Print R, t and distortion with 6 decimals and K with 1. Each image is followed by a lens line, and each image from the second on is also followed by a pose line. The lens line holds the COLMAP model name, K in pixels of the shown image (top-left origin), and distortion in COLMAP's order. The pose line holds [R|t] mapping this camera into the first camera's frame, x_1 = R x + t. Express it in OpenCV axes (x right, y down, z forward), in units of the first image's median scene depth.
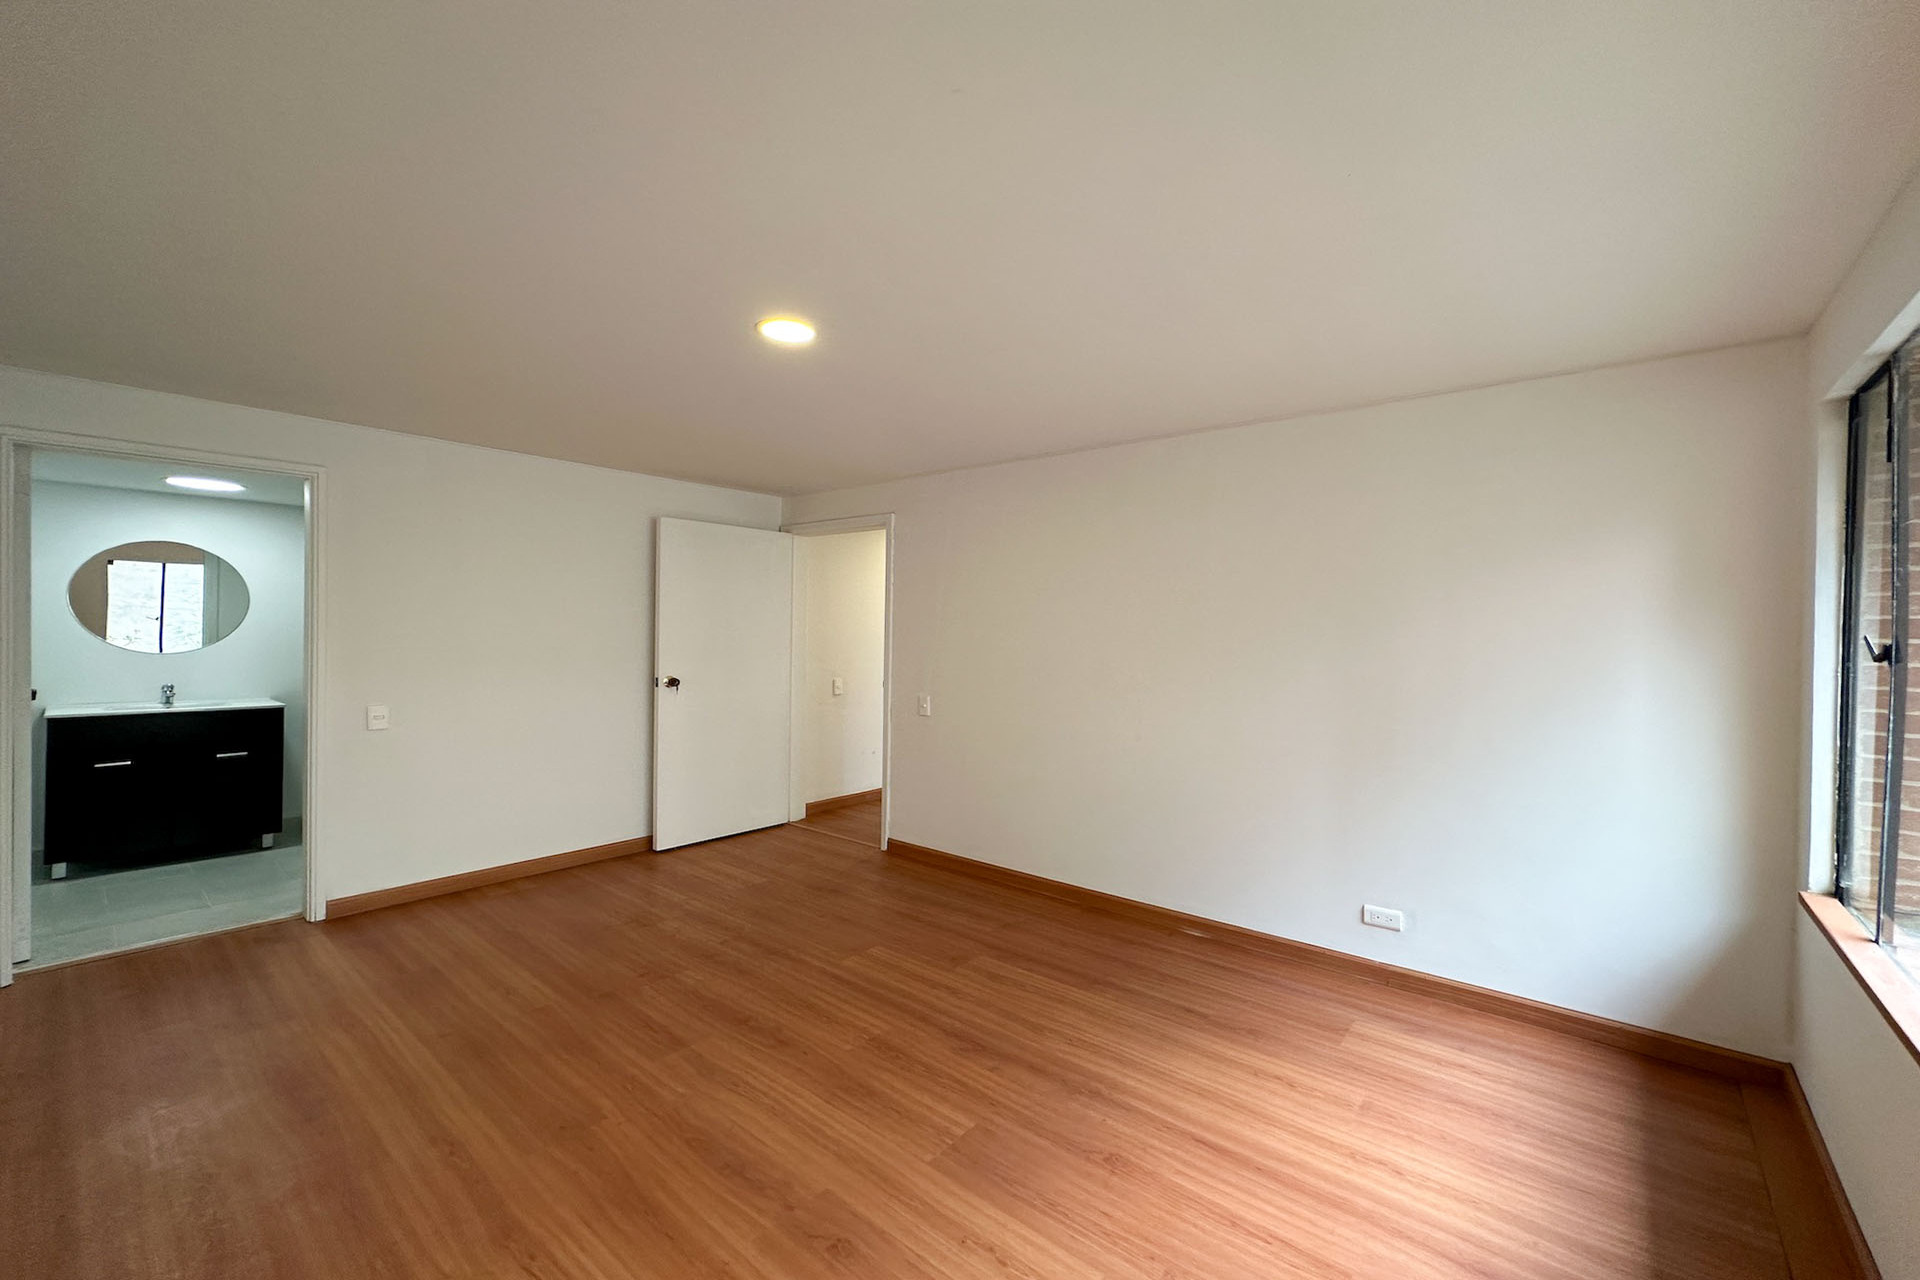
lens RADIAL K [[769.1, 0, 960.0], [0, 769.1, 640.0], [0, 0, 1]] dist [0.000377, -0.000010]
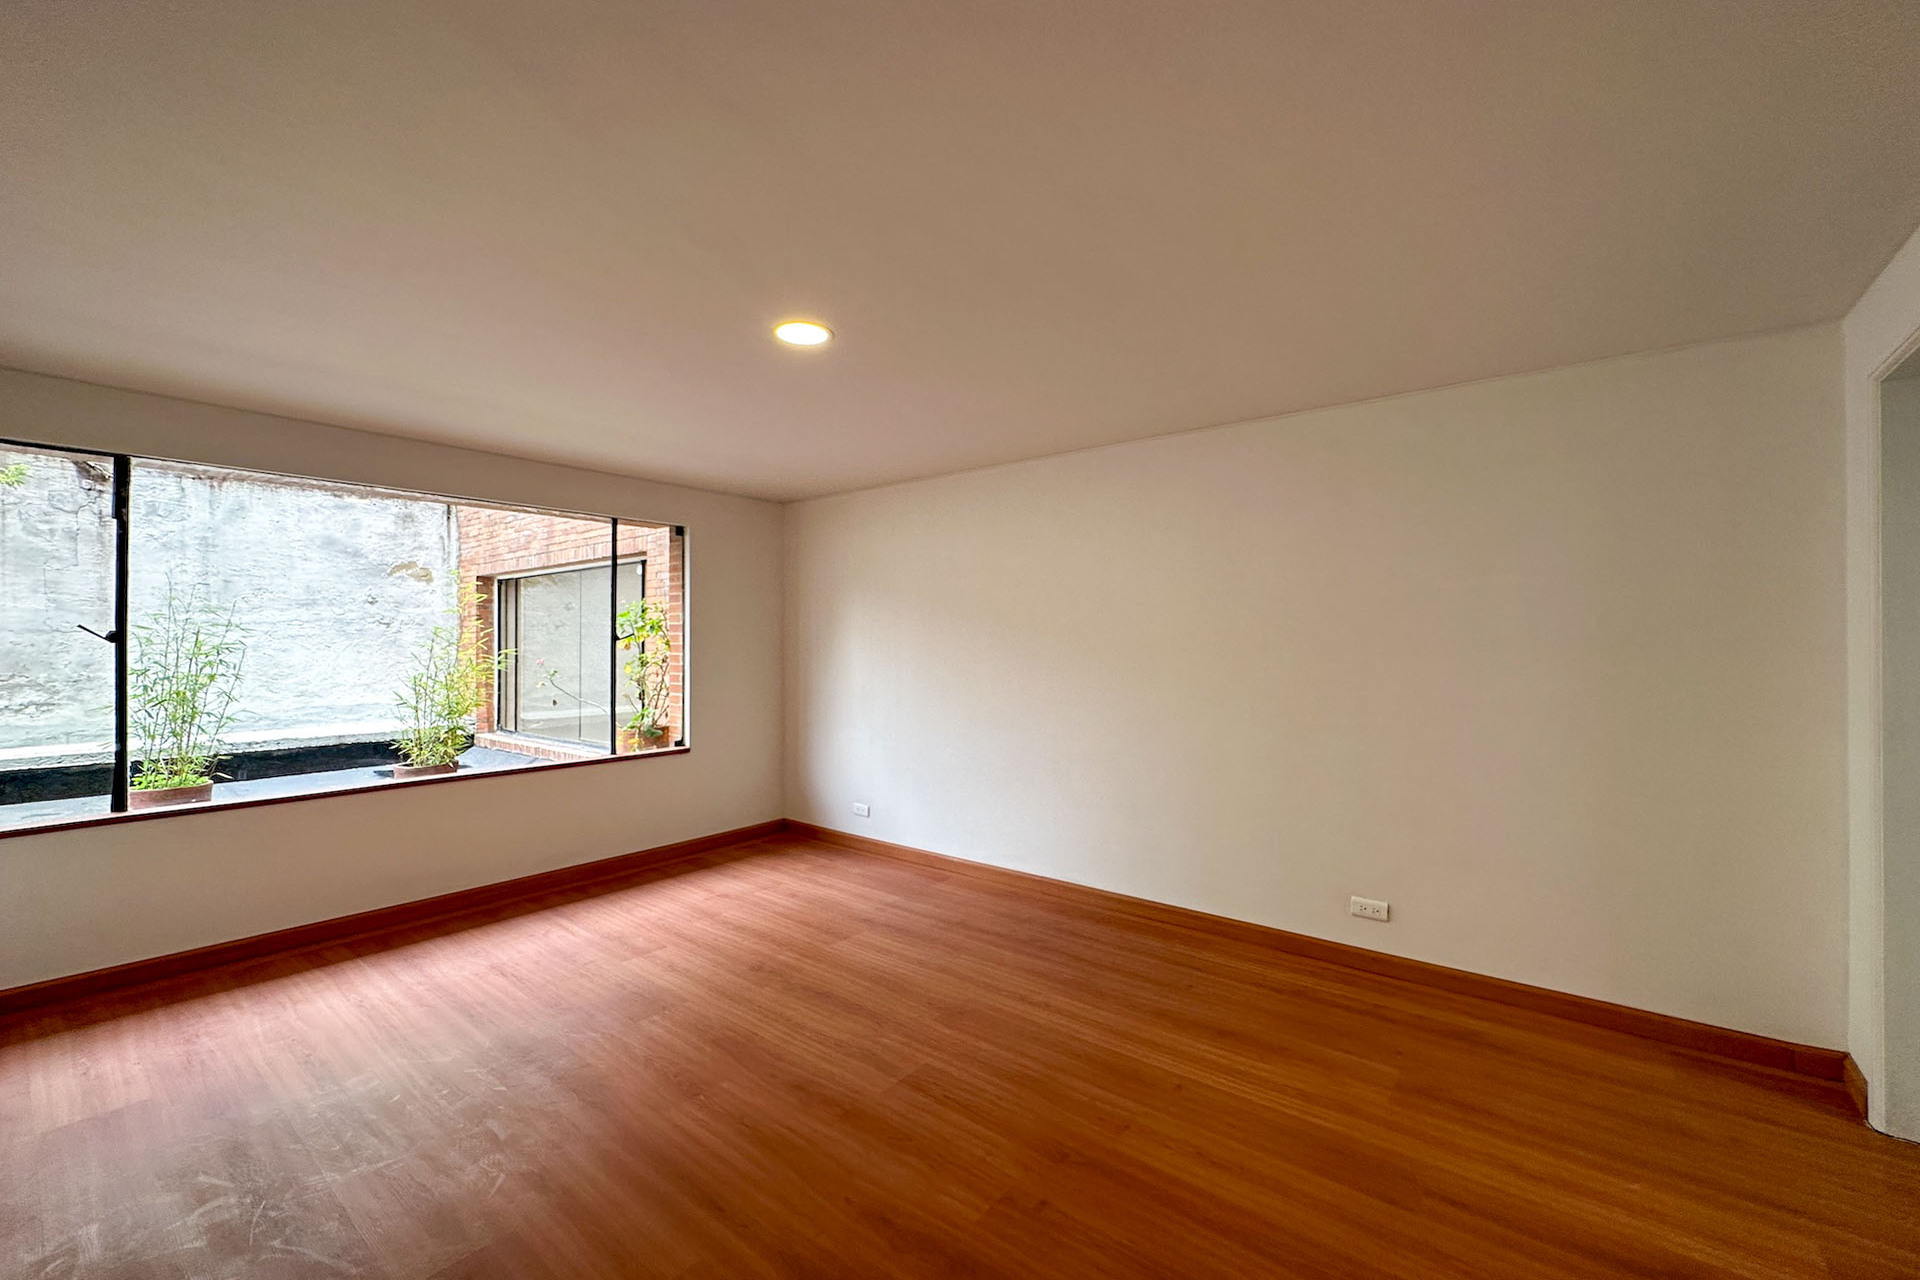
lens RADIAL K [[769.1, 0, 960.0], [0, 769.1, 640.0], [0, 0, 1]] dist [0.000377, -0.000010]
pose [[-0.999557, -0.014507, -0.025969, -0.438096], [-0.014658, 0.999877, 0.005638, -0.007438], [0.025884, 0.006016, -0.999647, 2.141712]]
